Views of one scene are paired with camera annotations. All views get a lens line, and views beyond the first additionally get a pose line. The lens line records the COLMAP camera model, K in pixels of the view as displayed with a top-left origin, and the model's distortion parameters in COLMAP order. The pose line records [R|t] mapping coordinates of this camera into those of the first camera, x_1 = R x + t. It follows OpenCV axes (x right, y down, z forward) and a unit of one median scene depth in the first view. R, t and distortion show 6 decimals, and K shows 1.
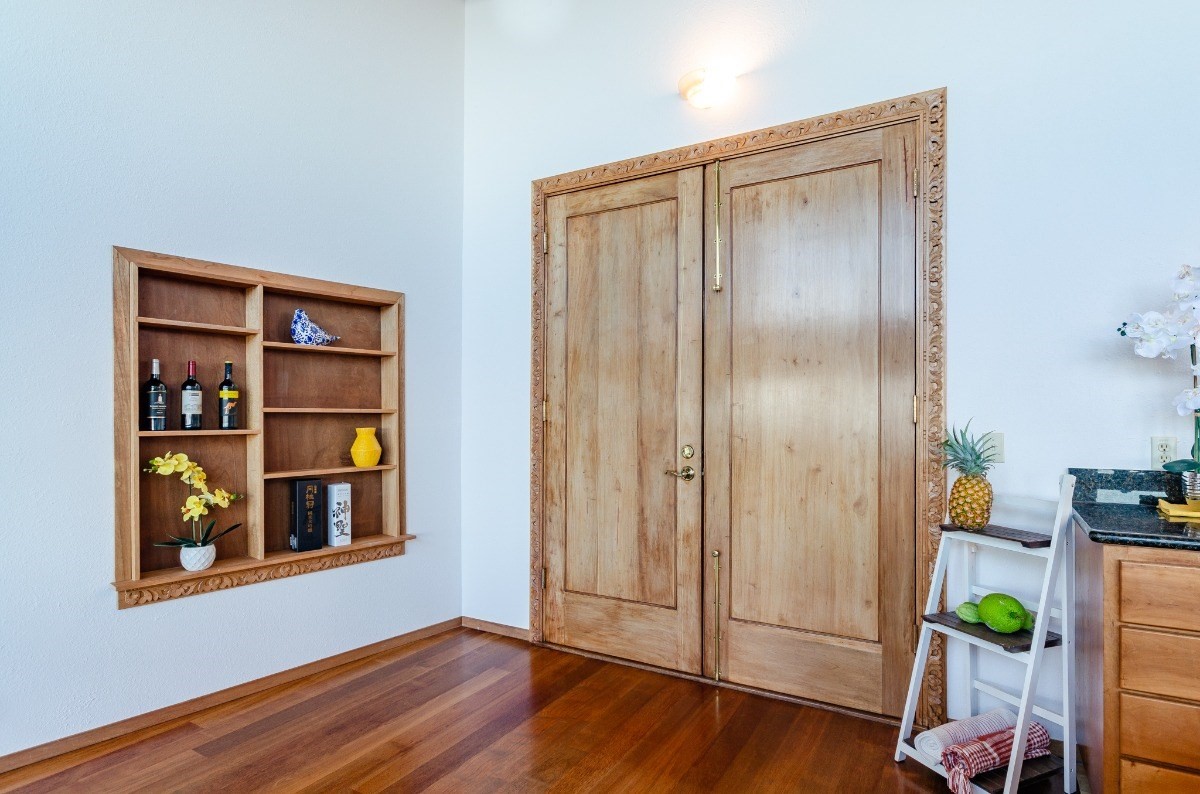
lens RADIAL K [[636.7, 0, 619.5], [0, 636.7, 409.4], [0, 0, 1]] dist [-0.001770, -0.000566]
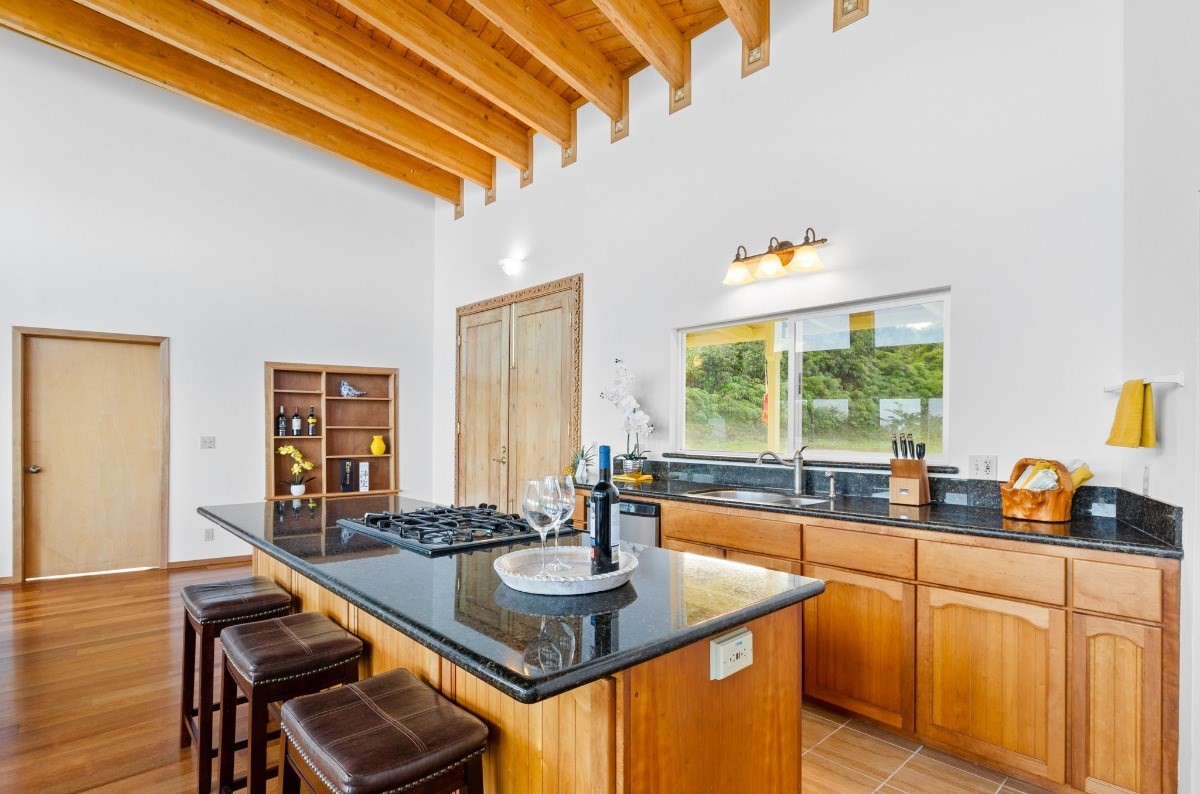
lens RADIAL K [[606.0, 0, 601.0], [0, 606.0, 428.1], [0, 0, 1]] dist [0.000960, -0.000549]
pose [[0.952200, 0.005028, -0.305434, 0.996811], [-0.002152, 0.999950, 0.009752, -0.019140], [0.305468, -0.008629, 0.952163, -0.723054]]
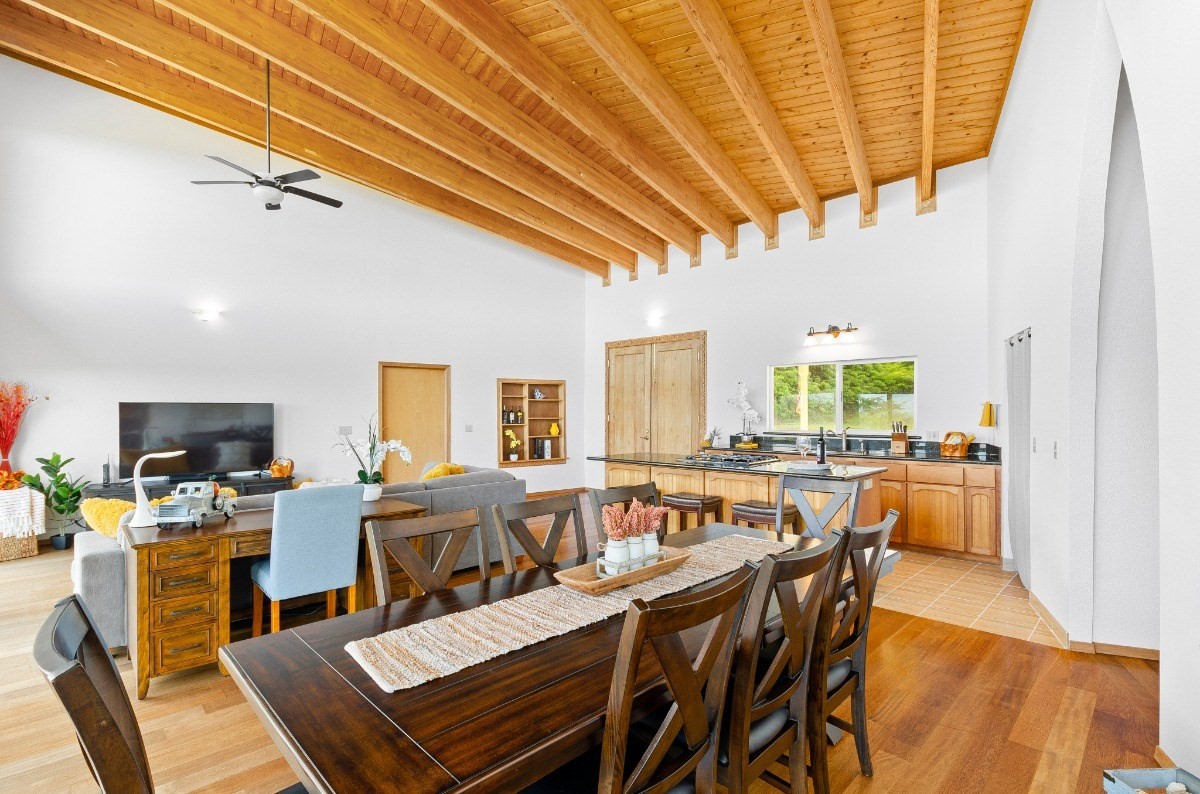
lens RADIAL K [[559.2, 0, 598.4], [0, 559.2, 410.0], [0, 0, 1]] dist [0.000571, -0.000020]
pose [[0.962025, -0.002994, -0.272947, 0.670919], [0.004315, 0.999982, 0.004241, -0.057019], [0.272929, -0.005257, 0.962020, -1.897620]]
